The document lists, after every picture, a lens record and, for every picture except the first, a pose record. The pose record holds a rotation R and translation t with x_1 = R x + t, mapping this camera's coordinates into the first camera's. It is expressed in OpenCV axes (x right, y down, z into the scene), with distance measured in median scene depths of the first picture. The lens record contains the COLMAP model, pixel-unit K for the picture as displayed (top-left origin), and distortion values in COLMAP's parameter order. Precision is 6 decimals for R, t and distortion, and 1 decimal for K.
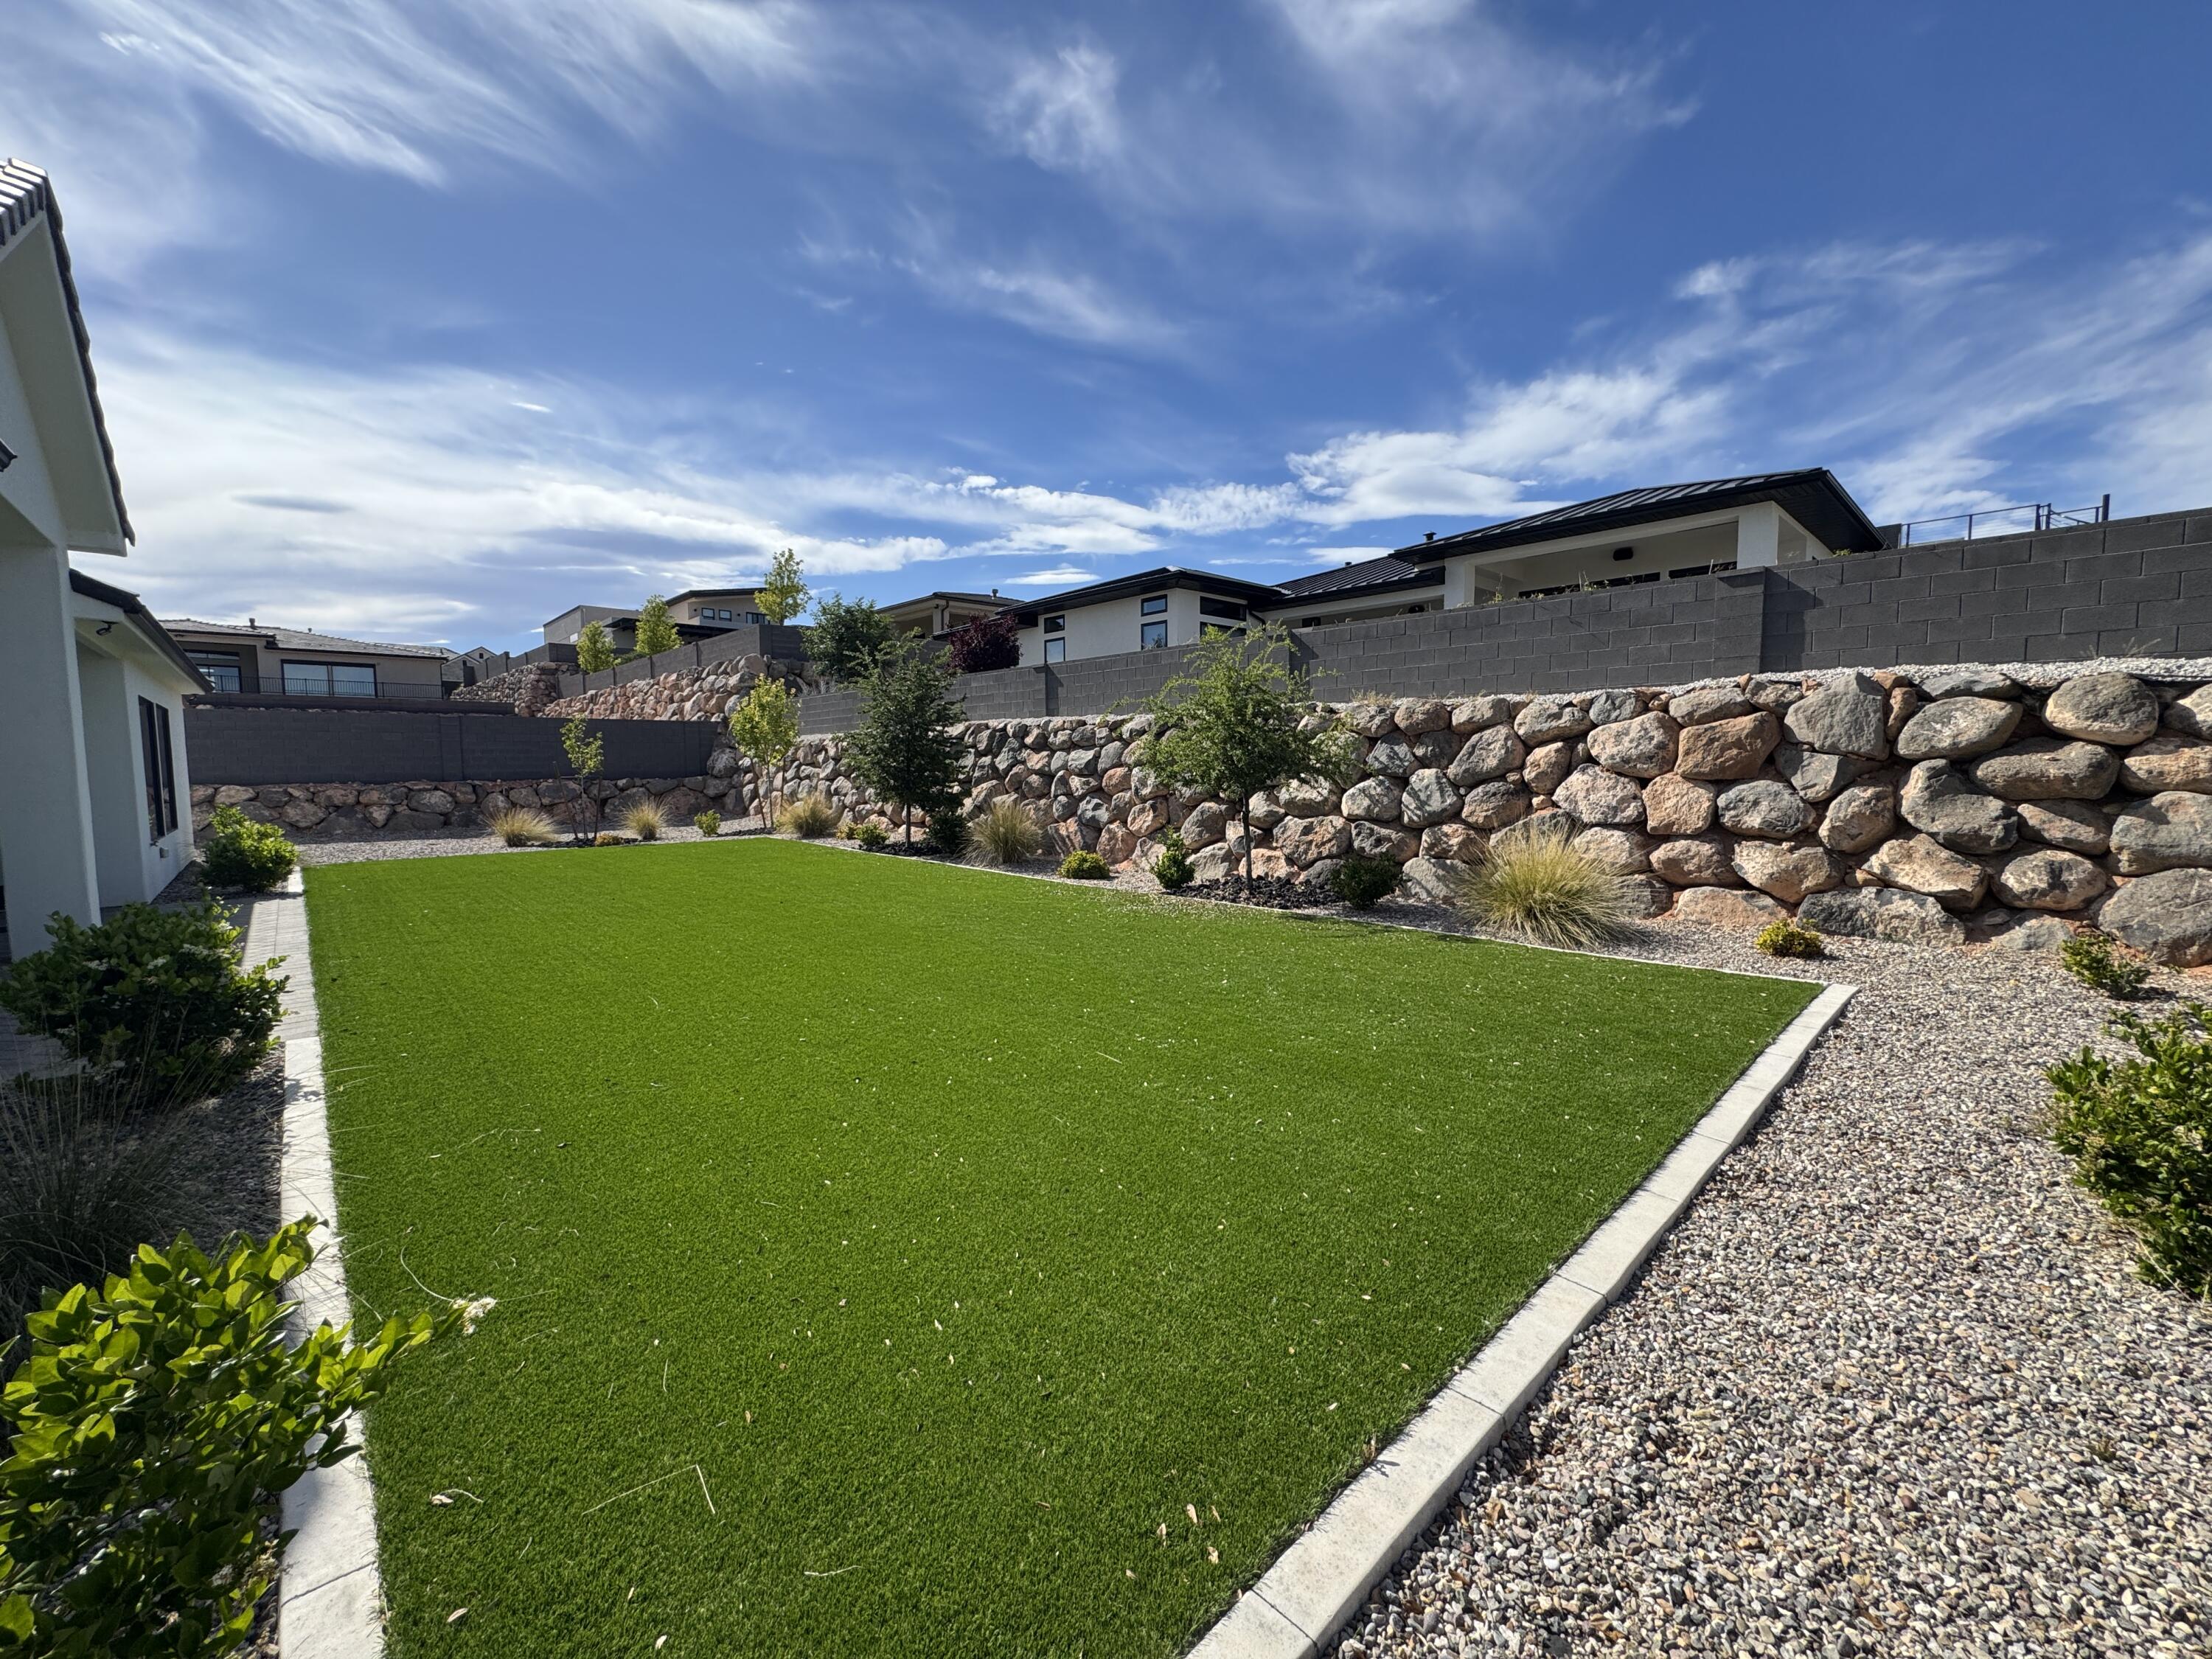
lens RADIAL K [[885.9, 0, 1085.7], [0, 885.9, 825.7], [0, 0, 1]] dist [-0.001923, 0.001380]
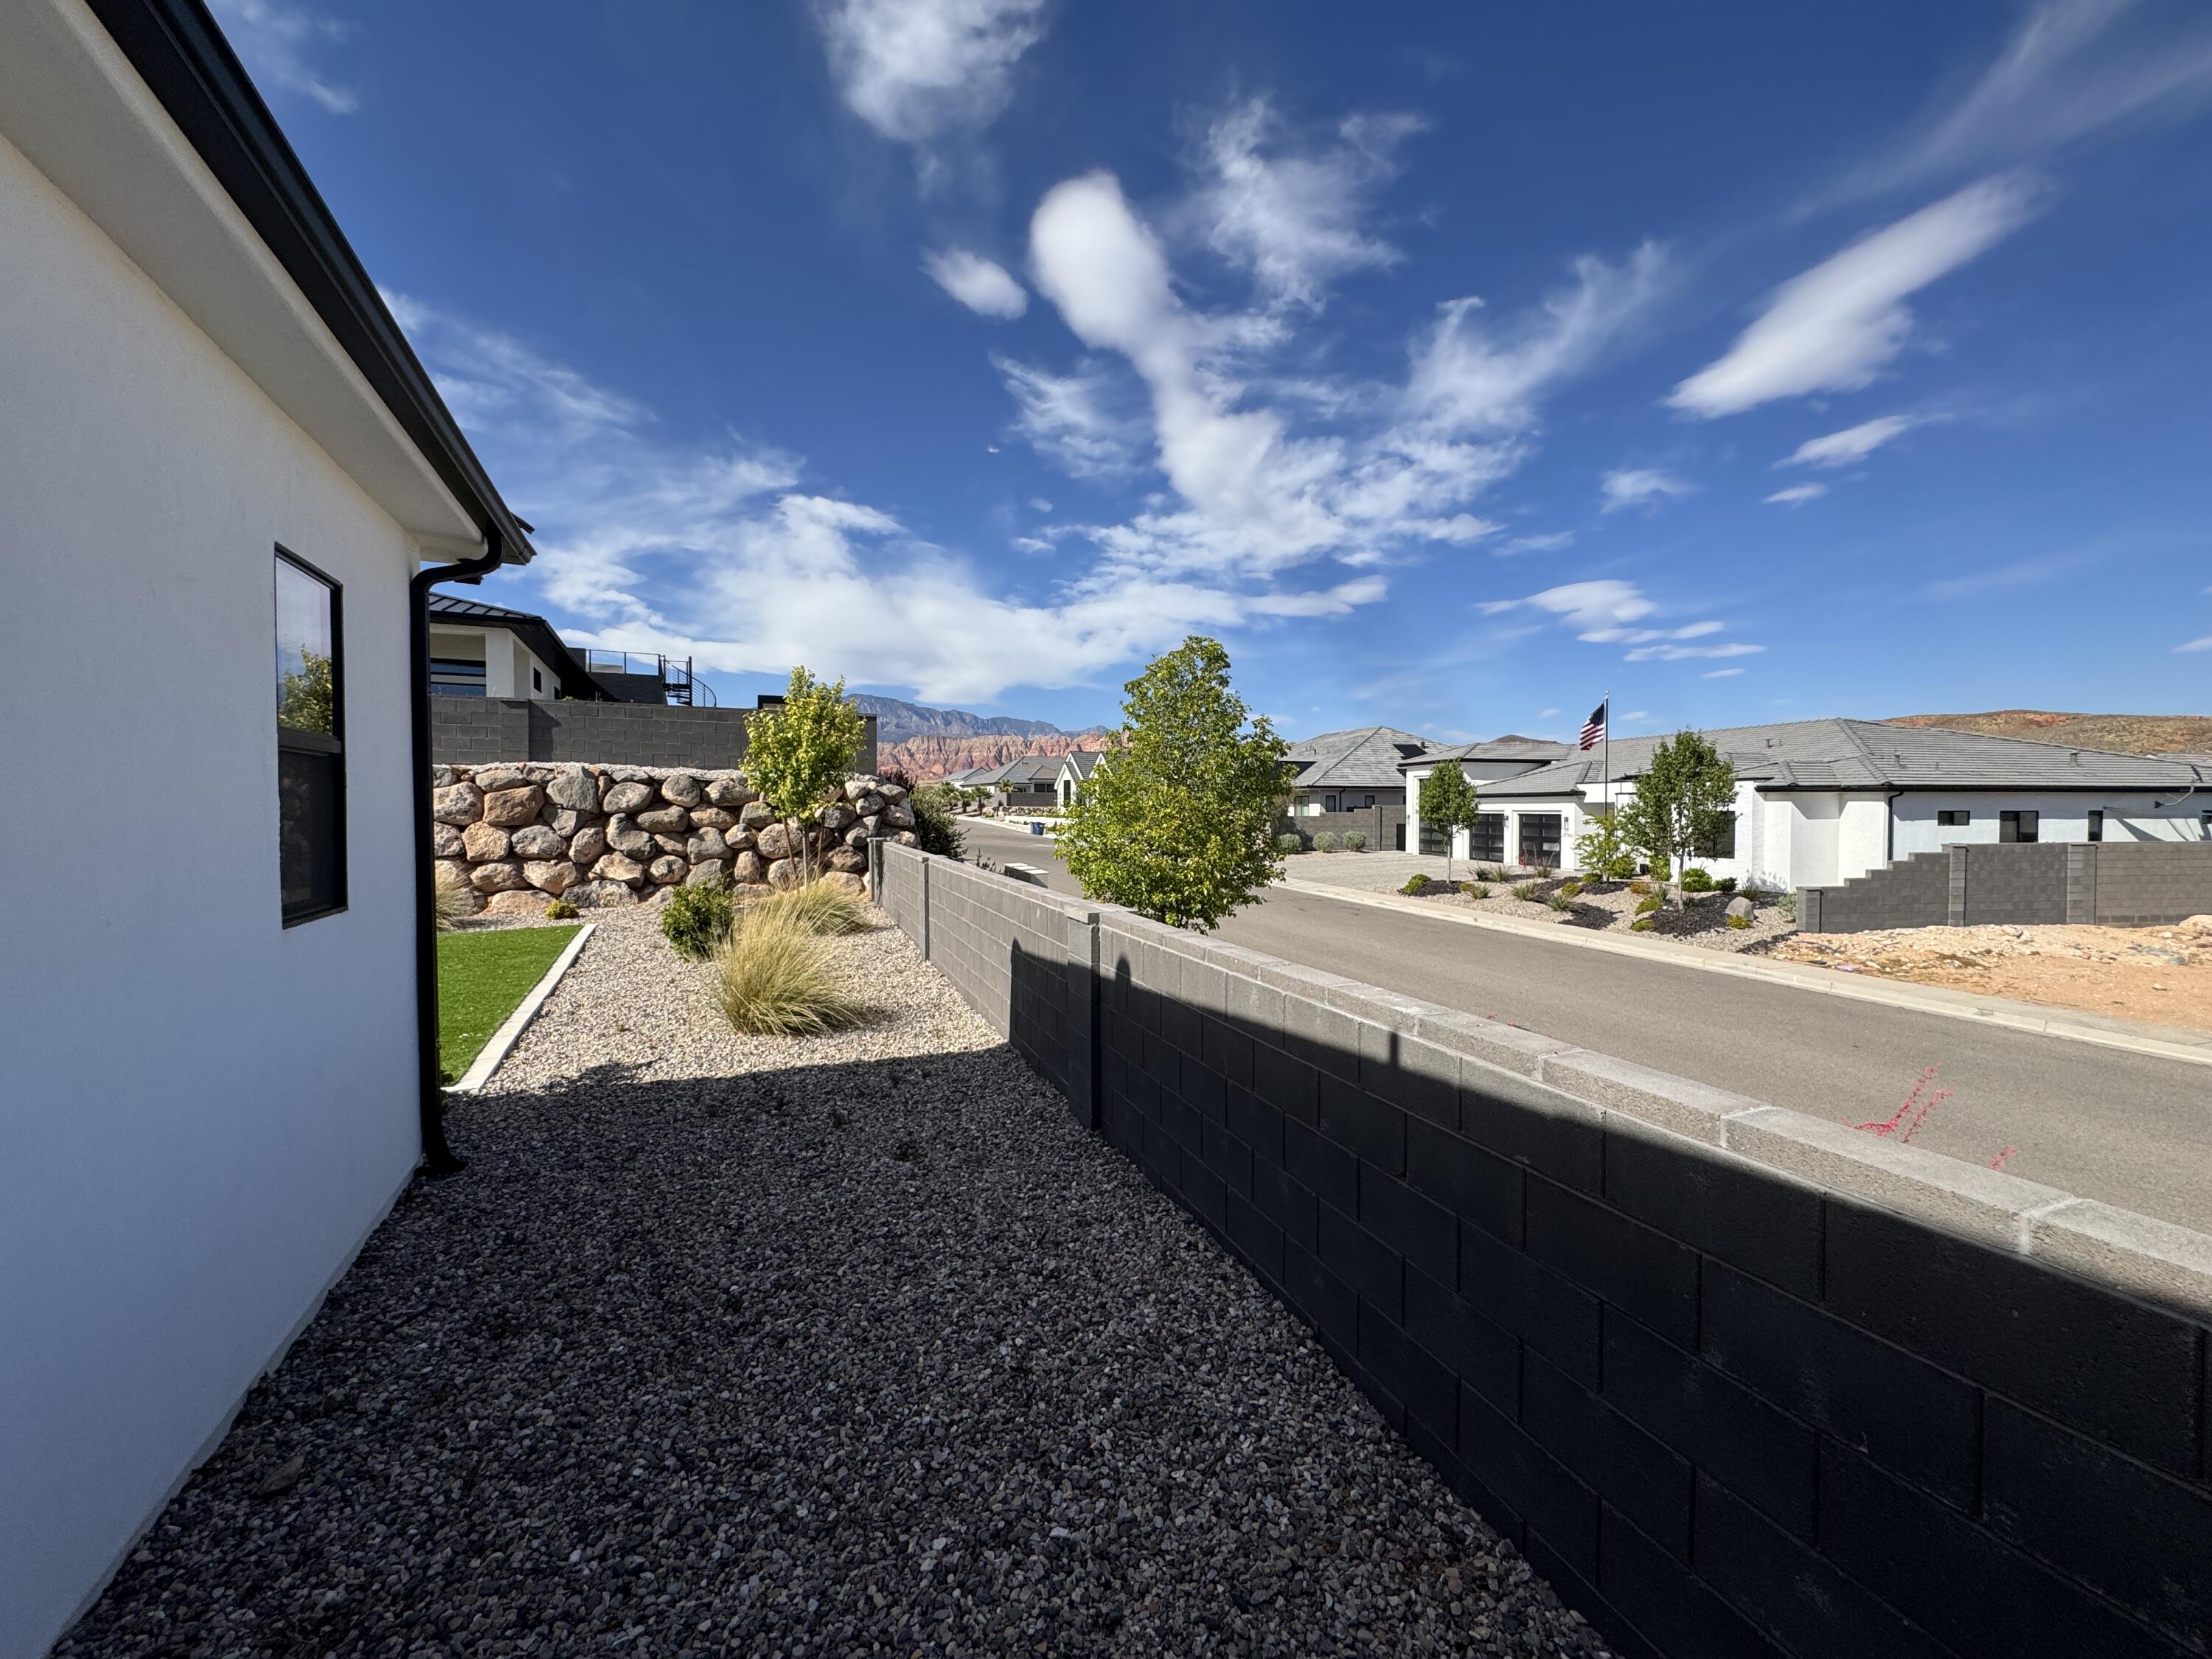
lens RADIAL K [[885.9, 0, 1128.8], [0, 885.9, 825.3], [0, 0, 1]] dist [-0.001923, 0.001380]
pose [[0.276135, -0.012428, 0.961039, -0.591343], [0.068073, 0.997658, -0.006658, 0.039542], [-0.958705, 0.067260, 0.276334, -0.596549]]
